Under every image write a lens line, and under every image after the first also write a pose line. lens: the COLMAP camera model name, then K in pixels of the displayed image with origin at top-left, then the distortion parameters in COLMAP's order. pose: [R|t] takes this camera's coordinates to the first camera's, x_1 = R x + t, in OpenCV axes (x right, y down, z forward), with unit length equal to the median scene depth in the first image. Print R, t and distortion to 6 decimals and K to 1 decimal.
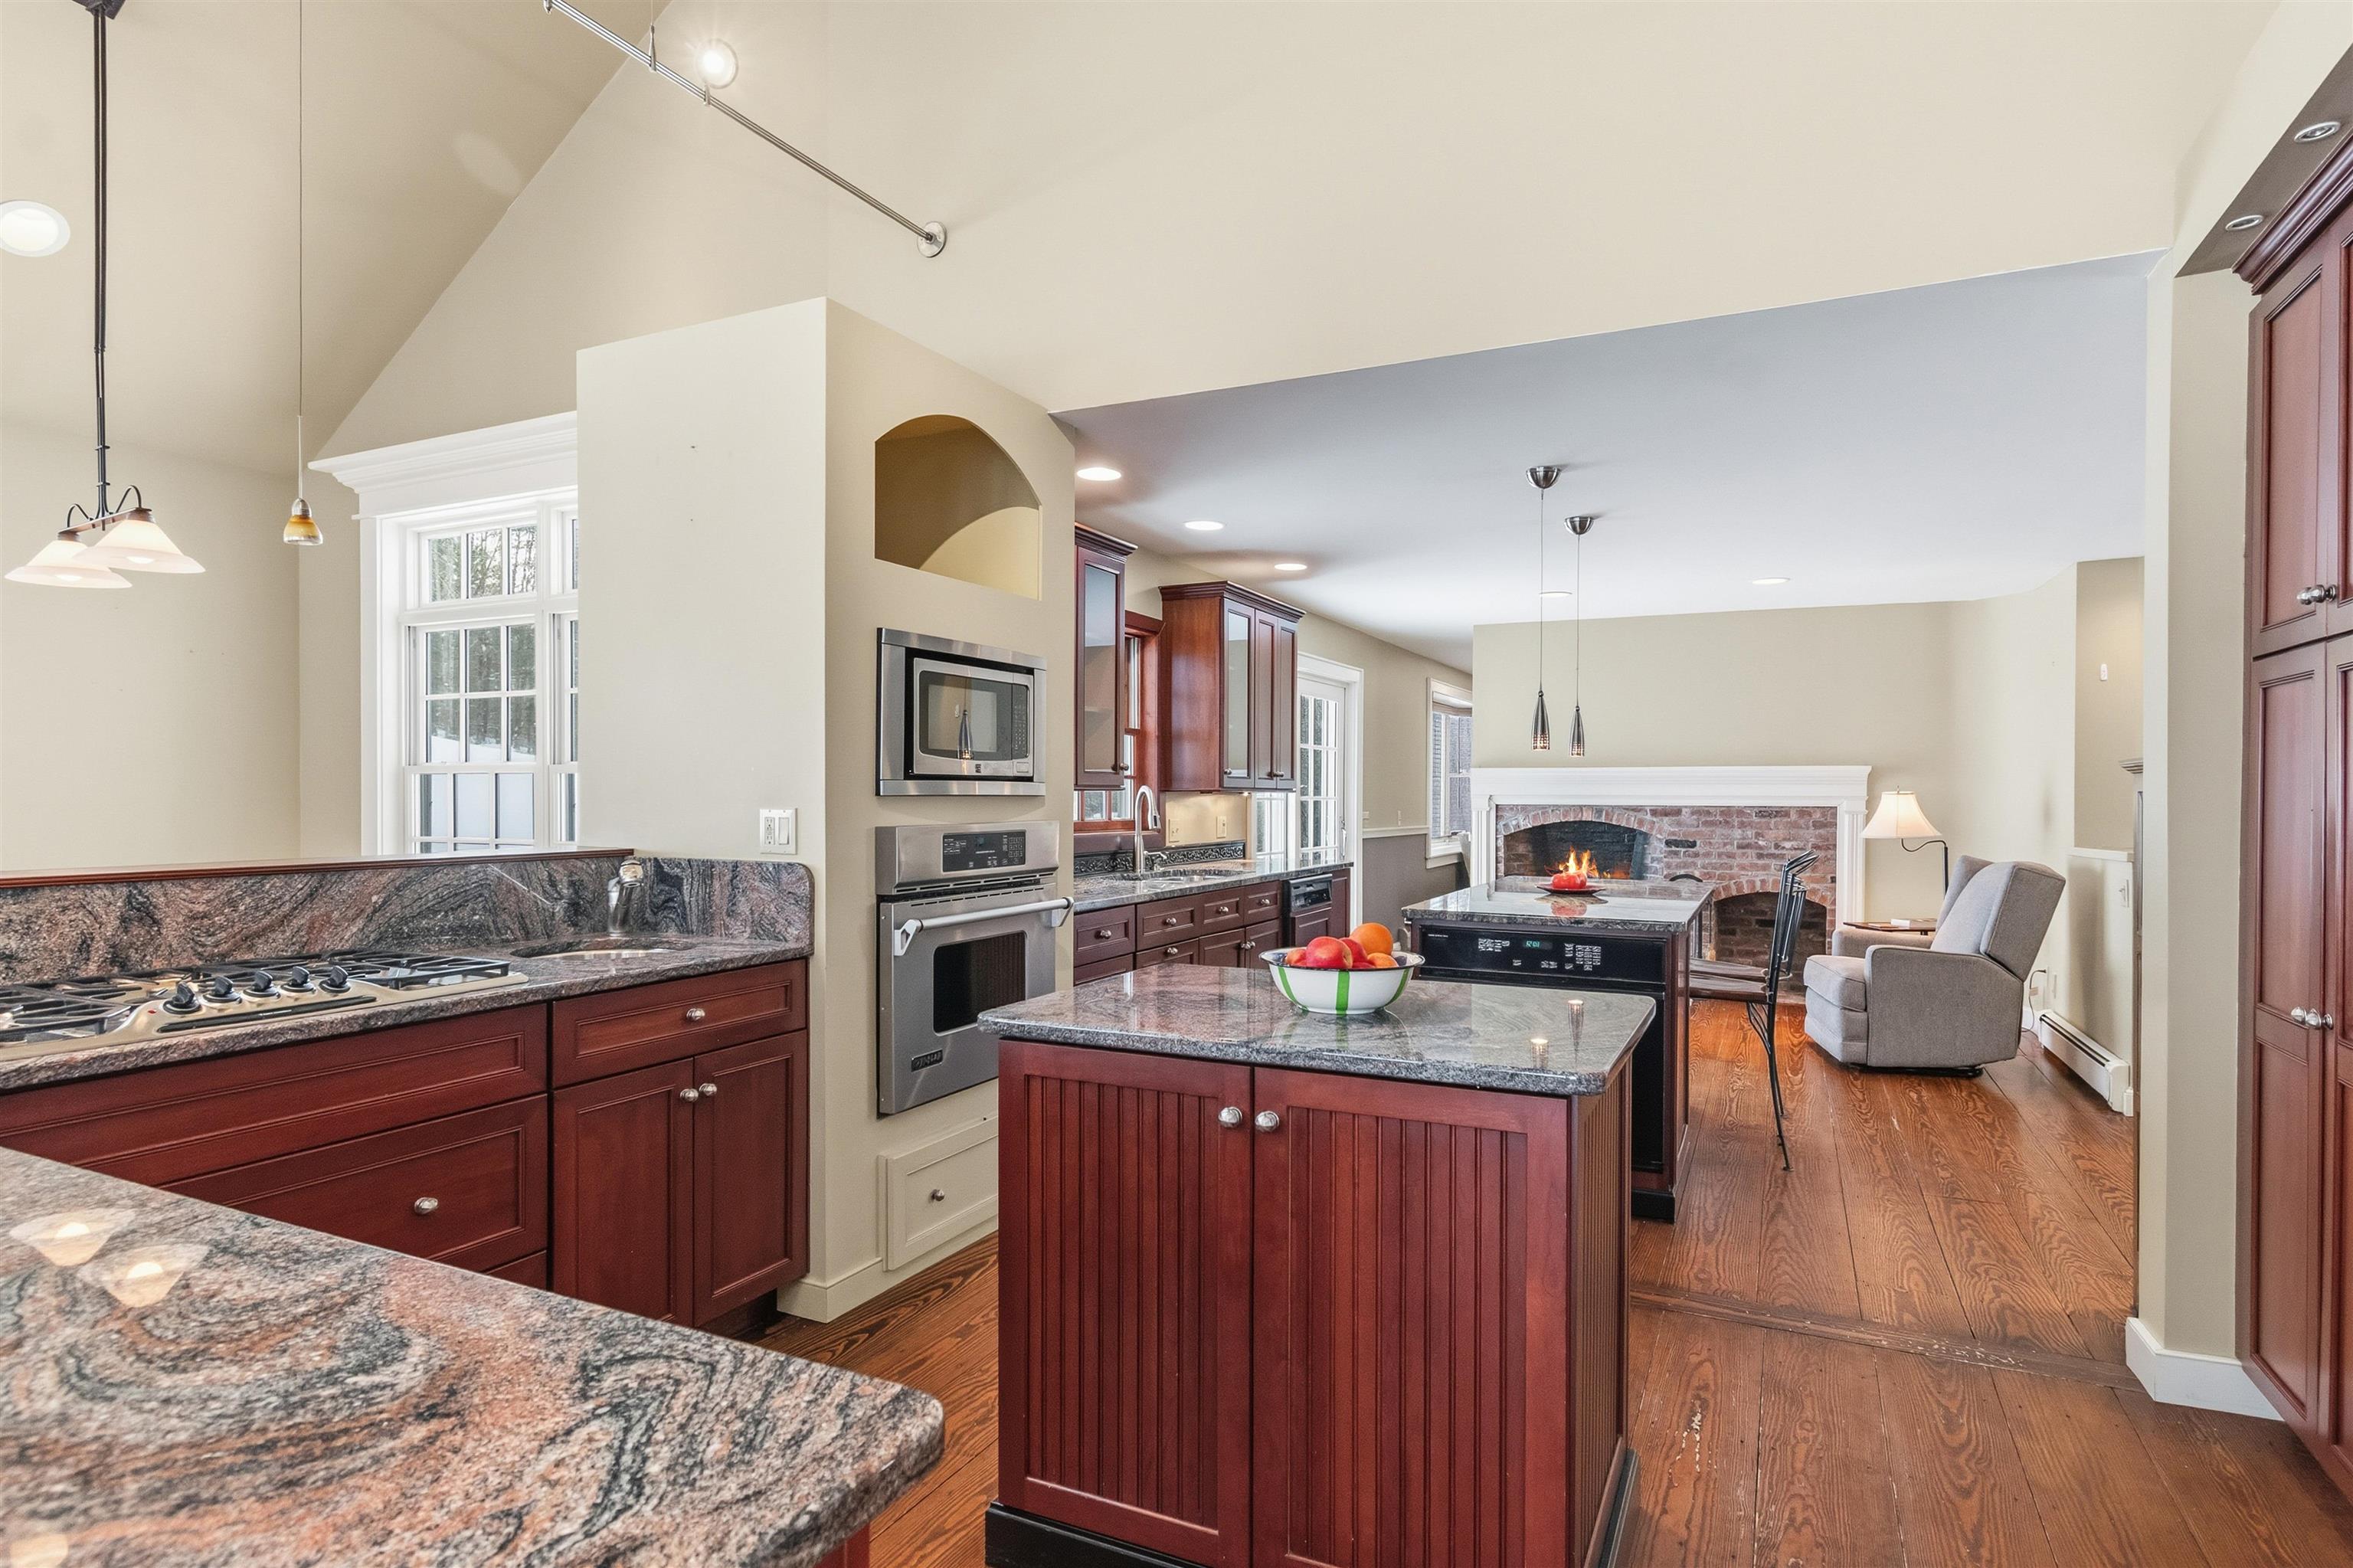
lens RADIAL K [[1234.9, 0, 1200.3], [0, 1234.9, 799.4], [0, 0, 1]] dist [-0.002644, 0.000993]
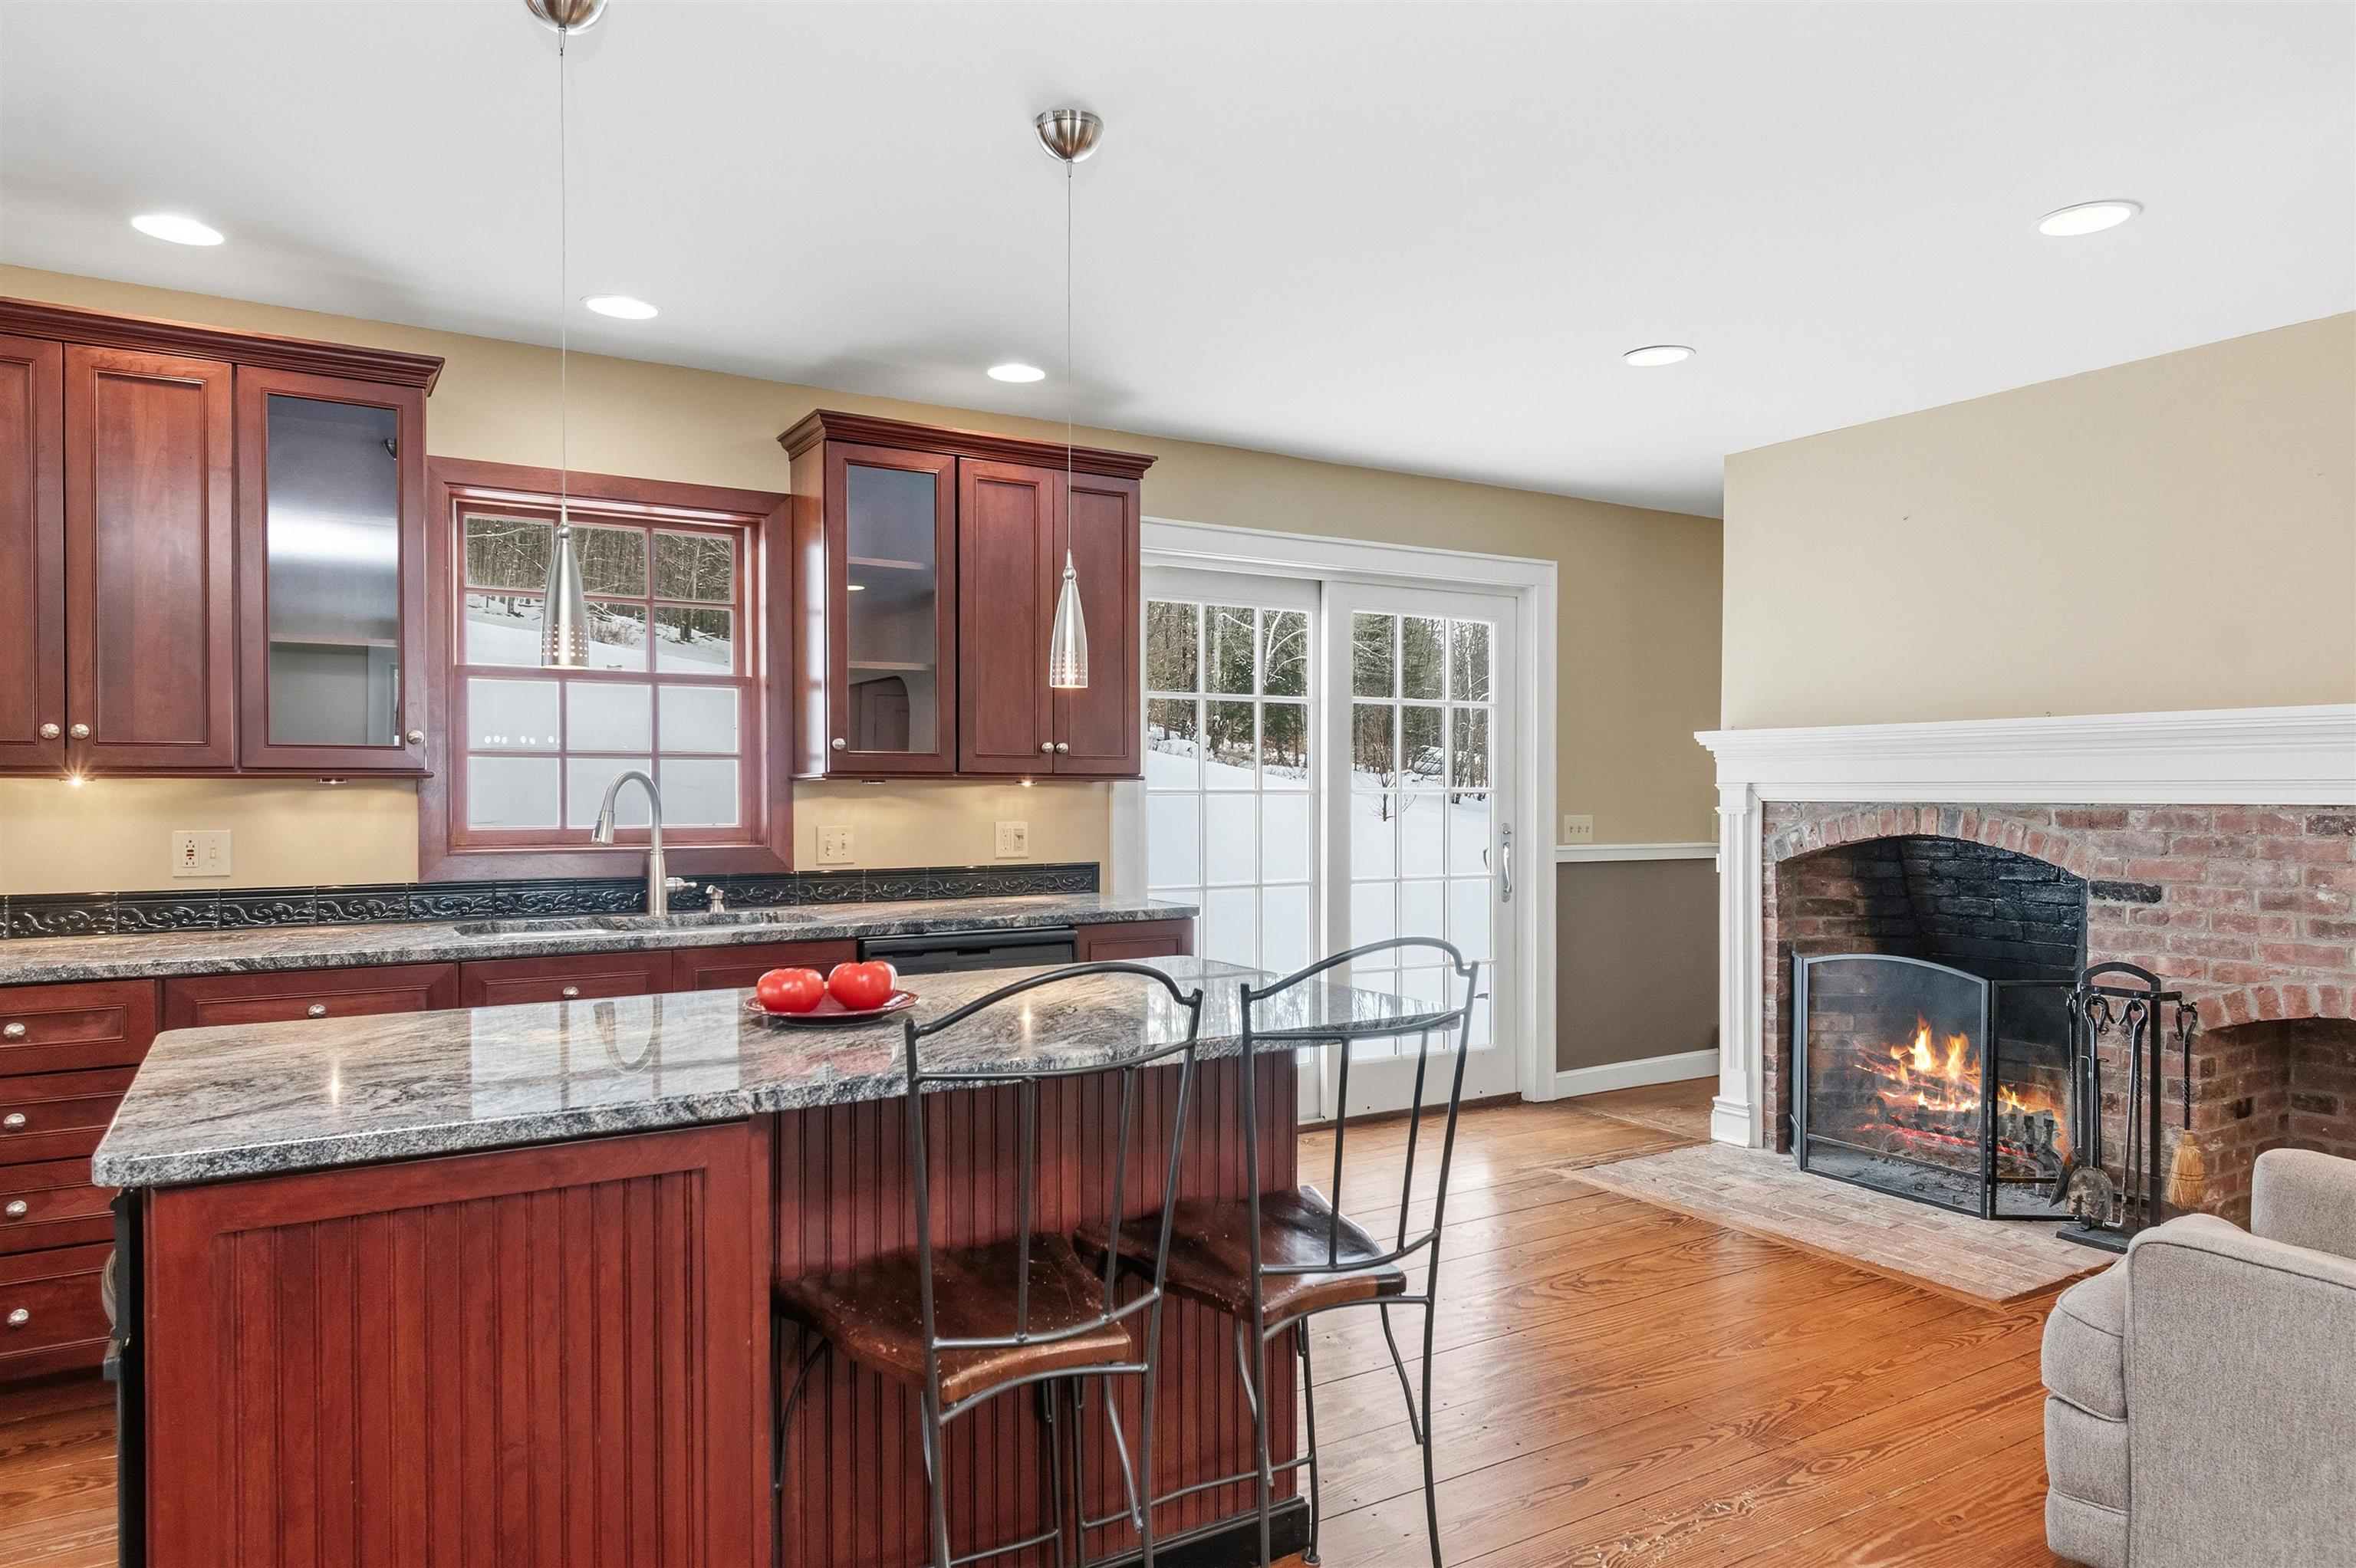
lens RADIAL K [[1484.0, 0, 1192.5], [0, 1484.0, 794.0], [0, 0, 1]] dist [0.001796, 0.003983]
pose [[0.842917, -0.002905, -0.538035, 0.506498], [0.002115, 0.999996, -0.002086, 0.002456], [0.538039, 0.000620, 0.842920, 0.490061]]
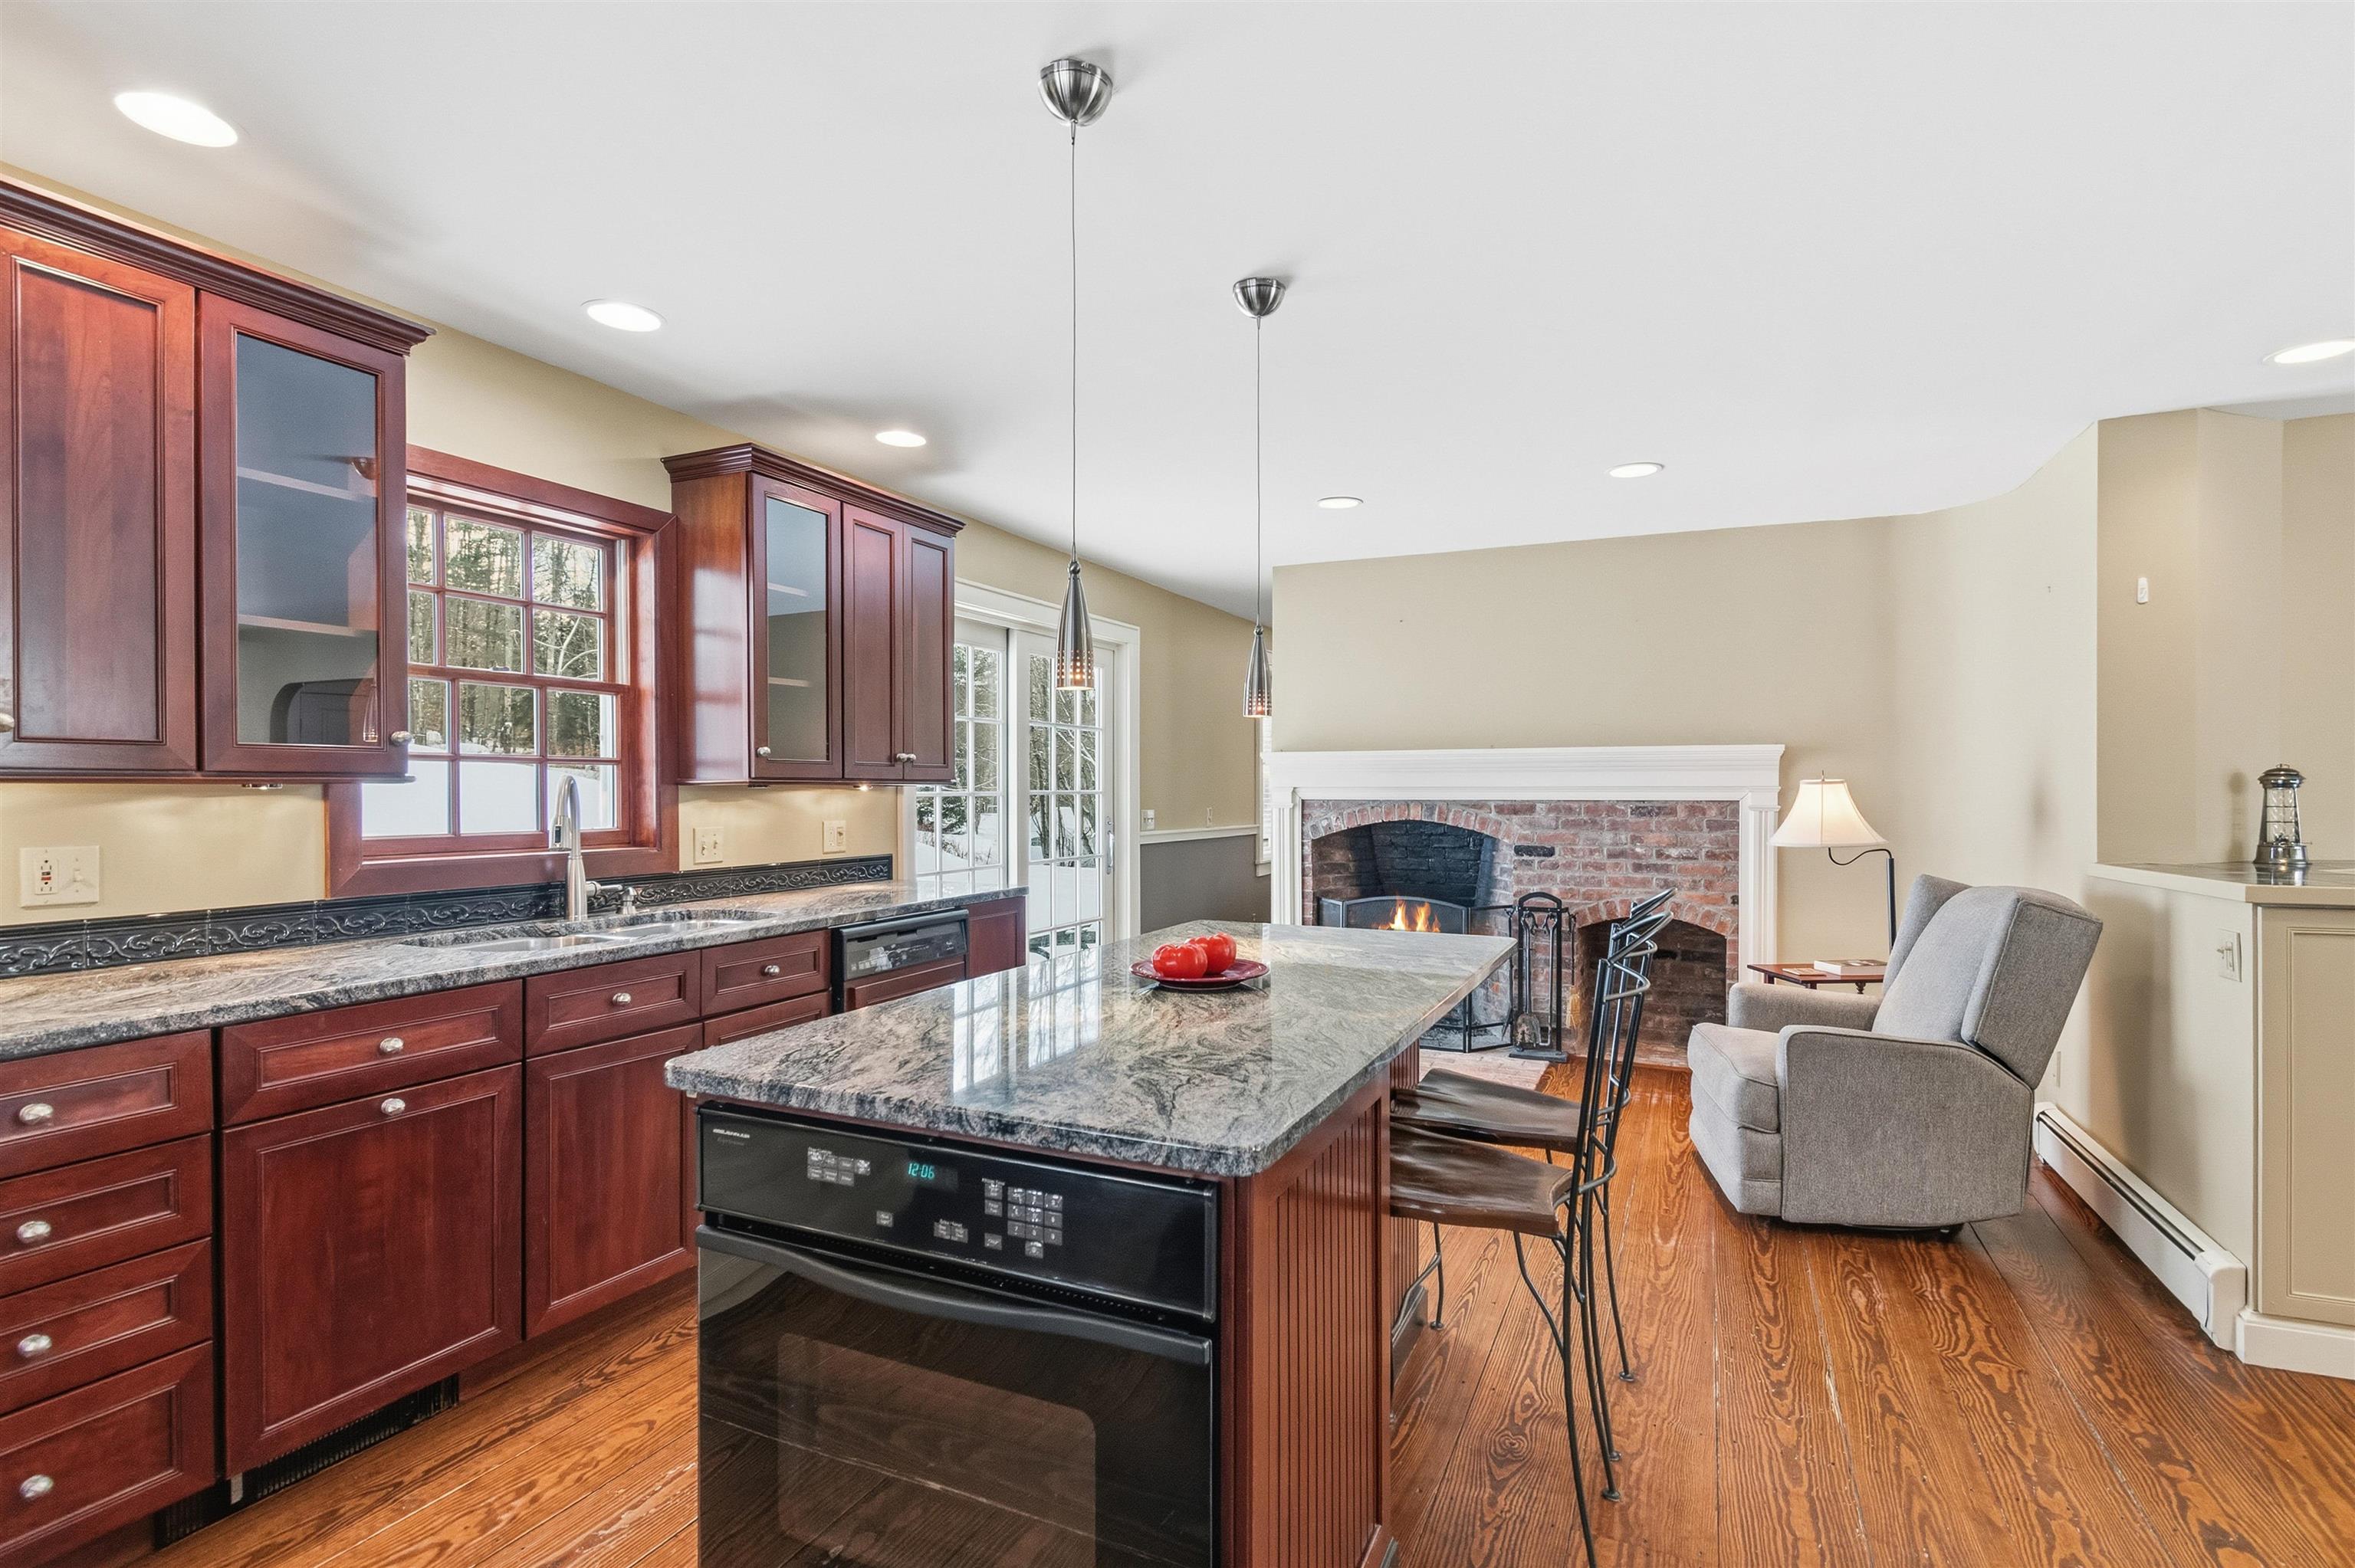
lens RADIAL K [[1136.8, 0, 1205.9], [0, 1136.8, 787.6], [0, 0, 1]] dist [0.003908, -0.000891]
pose [[0.999648, -0.004680, 0.026098, 0.220744], [0.004790, 0.999980, -0.004156, -0.000899], [-0.026078, 0.004279, 0.999651, 0.403991]]
